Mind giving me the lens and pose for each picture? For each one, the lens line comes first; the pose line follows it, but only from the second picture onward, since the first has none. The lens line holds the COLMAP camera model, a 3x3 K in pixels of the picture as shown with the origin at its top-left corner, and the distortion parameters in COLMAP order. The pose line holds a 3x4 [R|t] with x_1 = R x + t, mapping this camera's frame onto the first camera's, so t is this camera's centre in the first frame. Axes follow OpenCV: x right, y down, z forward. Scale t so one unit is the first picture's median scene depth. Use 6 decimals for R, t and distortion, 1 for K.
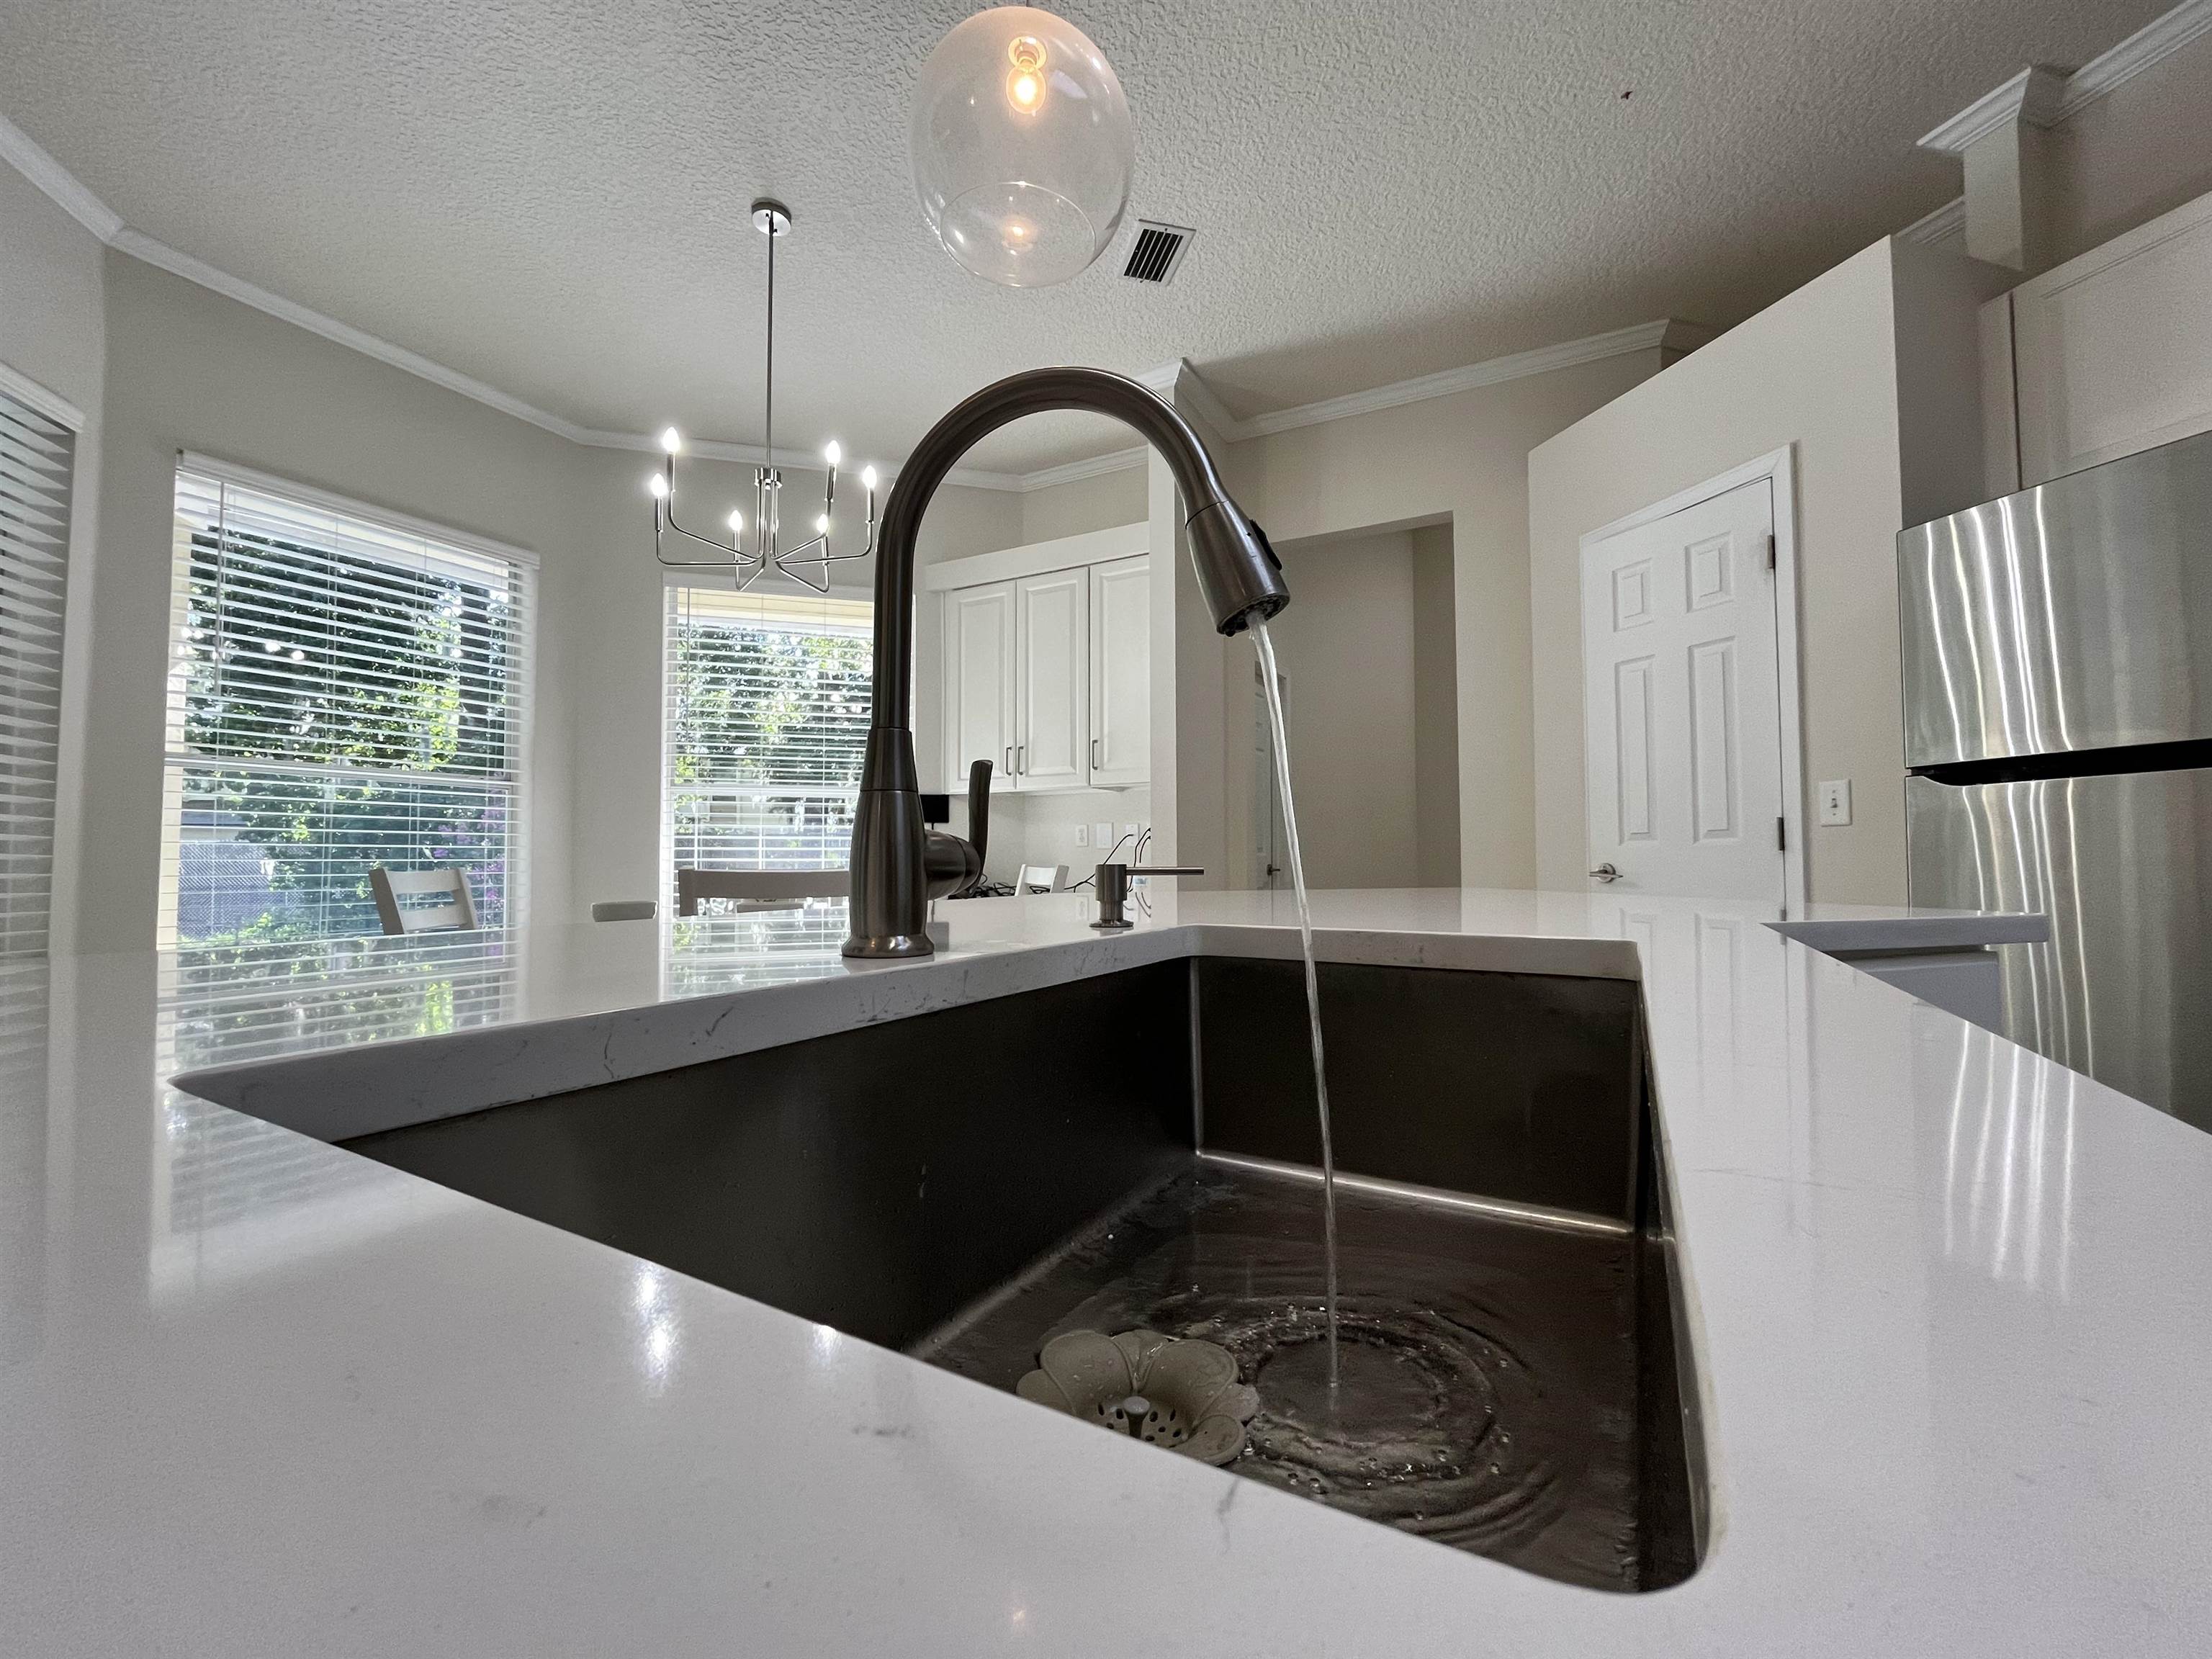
lens RADIAL K [[892.7, 0, 1098.2], [0, 892.7, 832.4], [0, 0, 1]] dist [-0.004121, -0.000612]
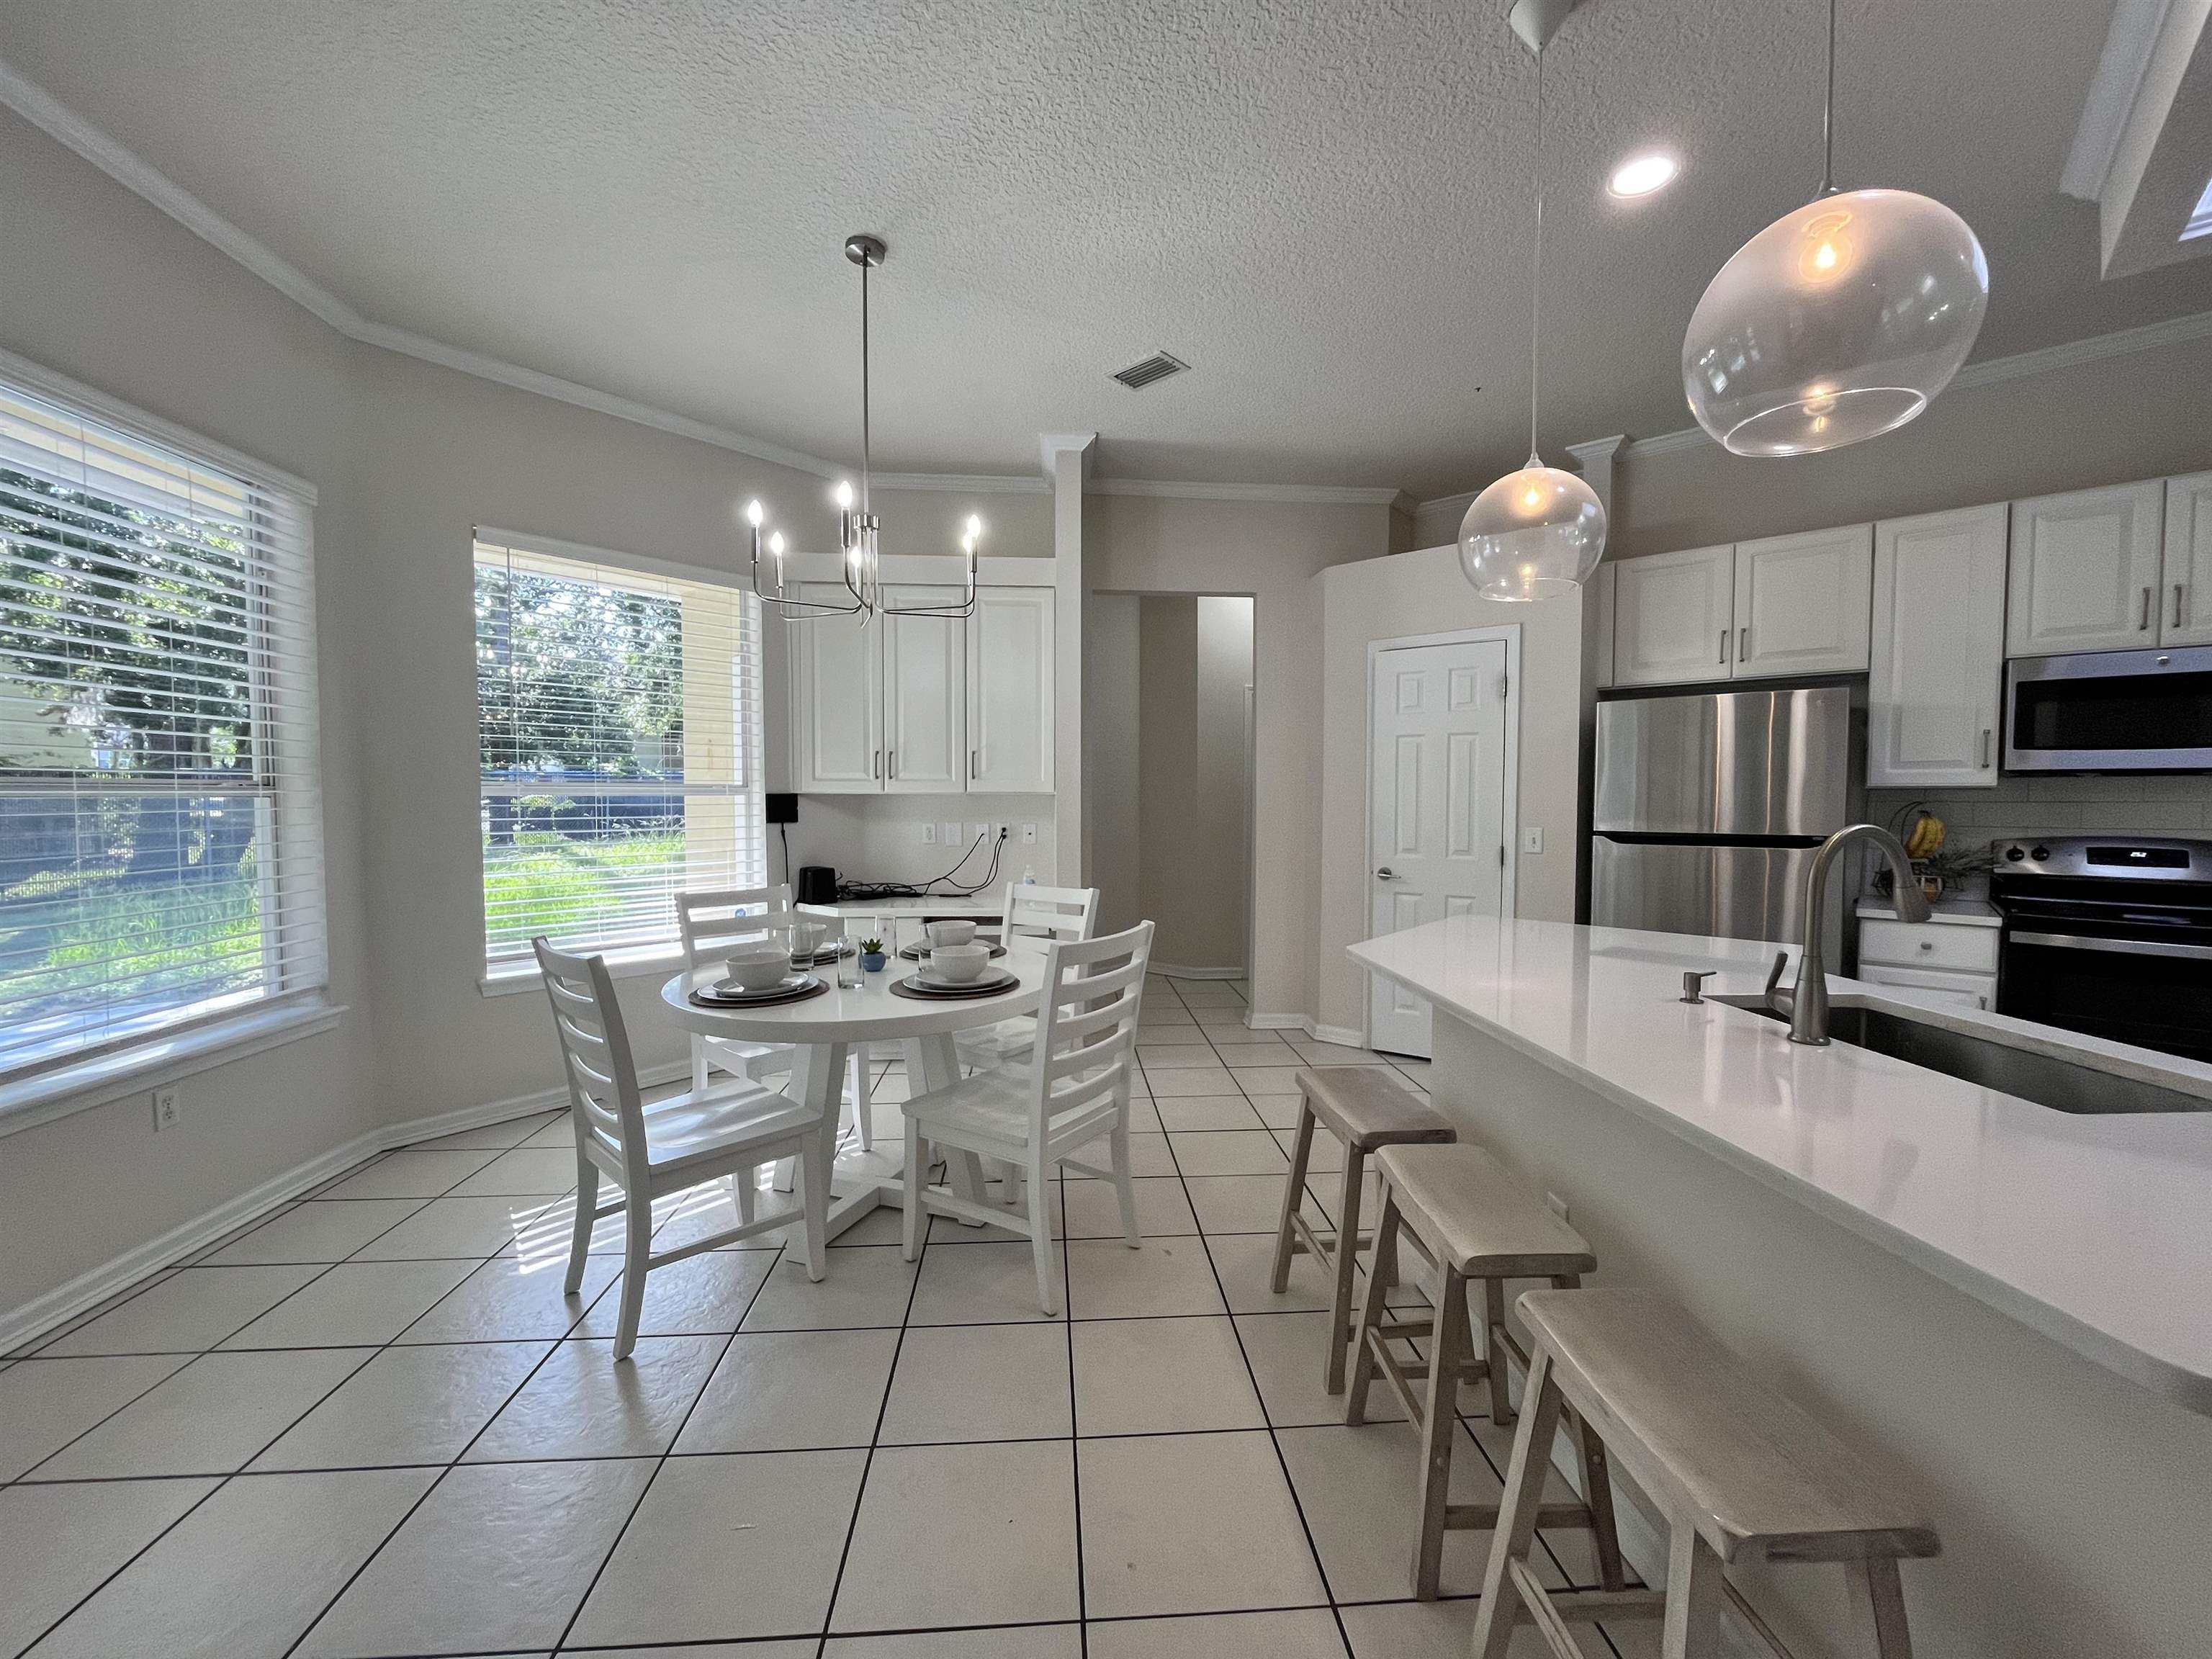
lens RADIAL K [[892.7, 0, 1098.2], [0, 892.7, 832.4], [0, 0, 1]] dist [-0.004121, -0.000612]
pose [[0.844655, -0.019335, 0.534962, -0.716432], [-0.021912, 0.997261, 0.070640, -0.132352], [-0.534862, -0.071388, 0.841918, -0.014554]]
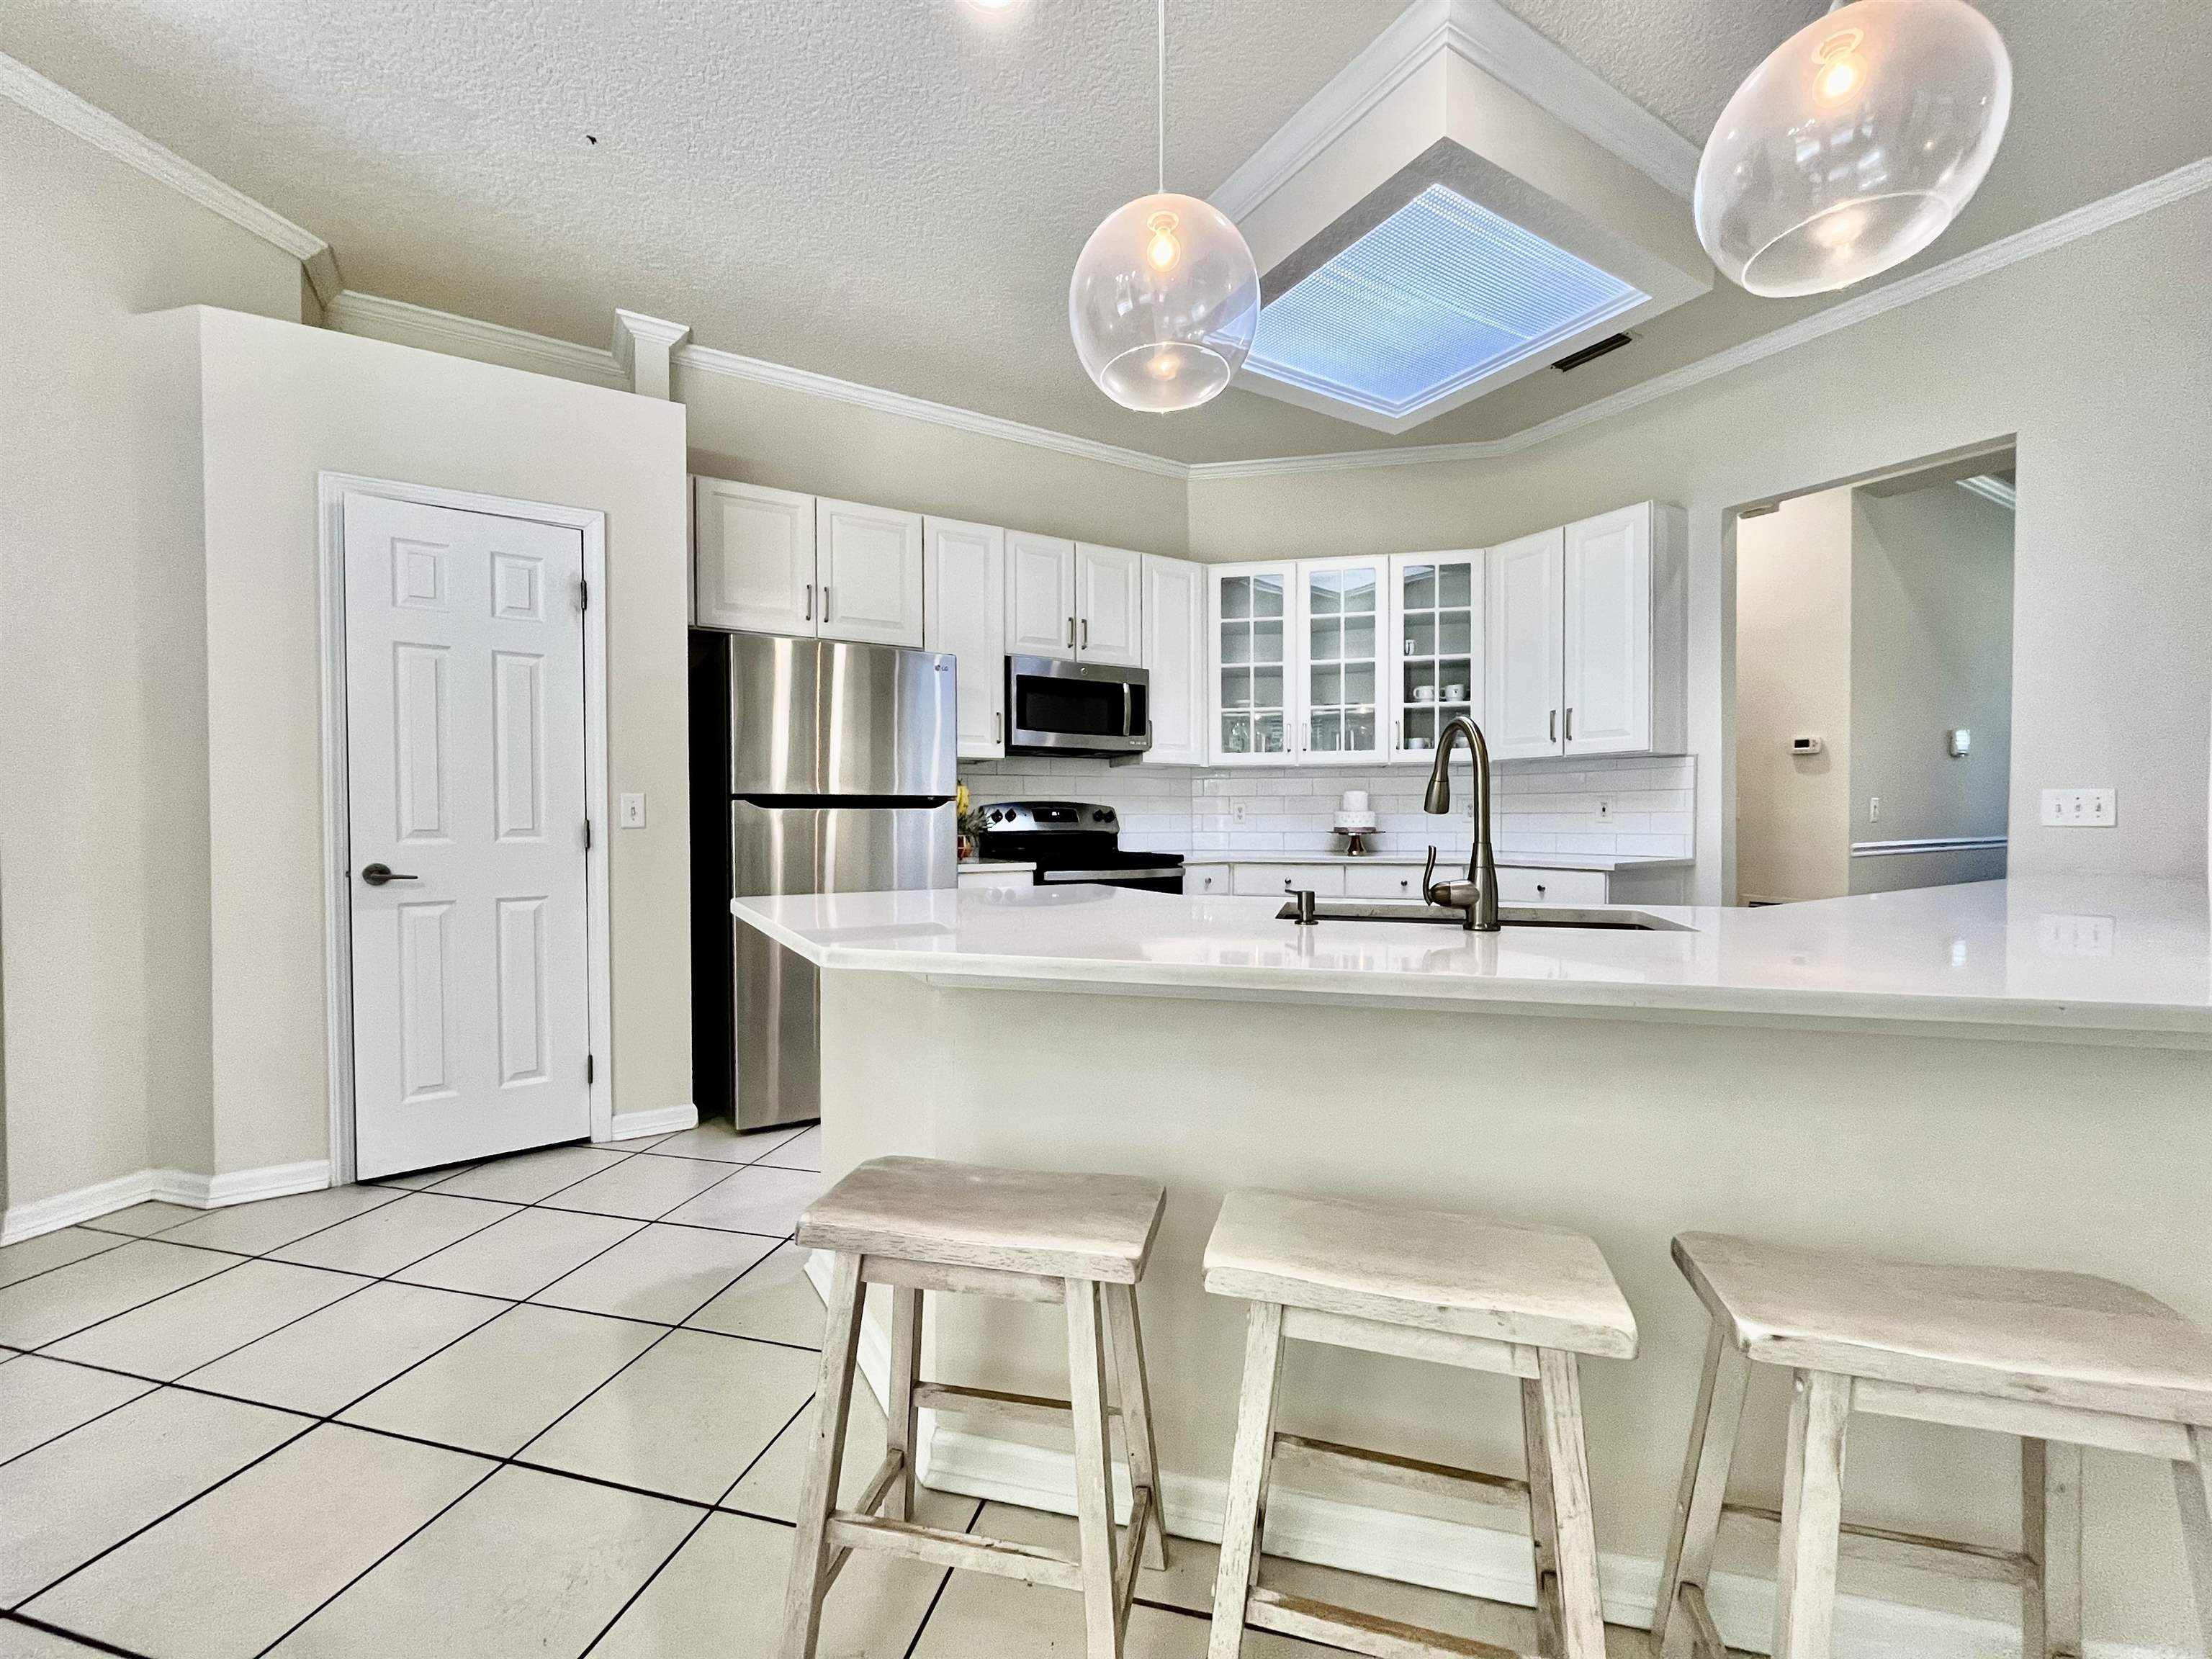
lens RADIAL K [[903.1, 0, 1100.3], [0, 903.1, 832.0], [0, 0, 1]] dist [-0.001077, -0.000119]
pose [[-0.253066, -0.013358, 0.967357, -0.533487], [-0.031947, 0.999475, 0.005444, -0.026887], [-0.966921, -0.029527, -0.253360, 0.579879]]
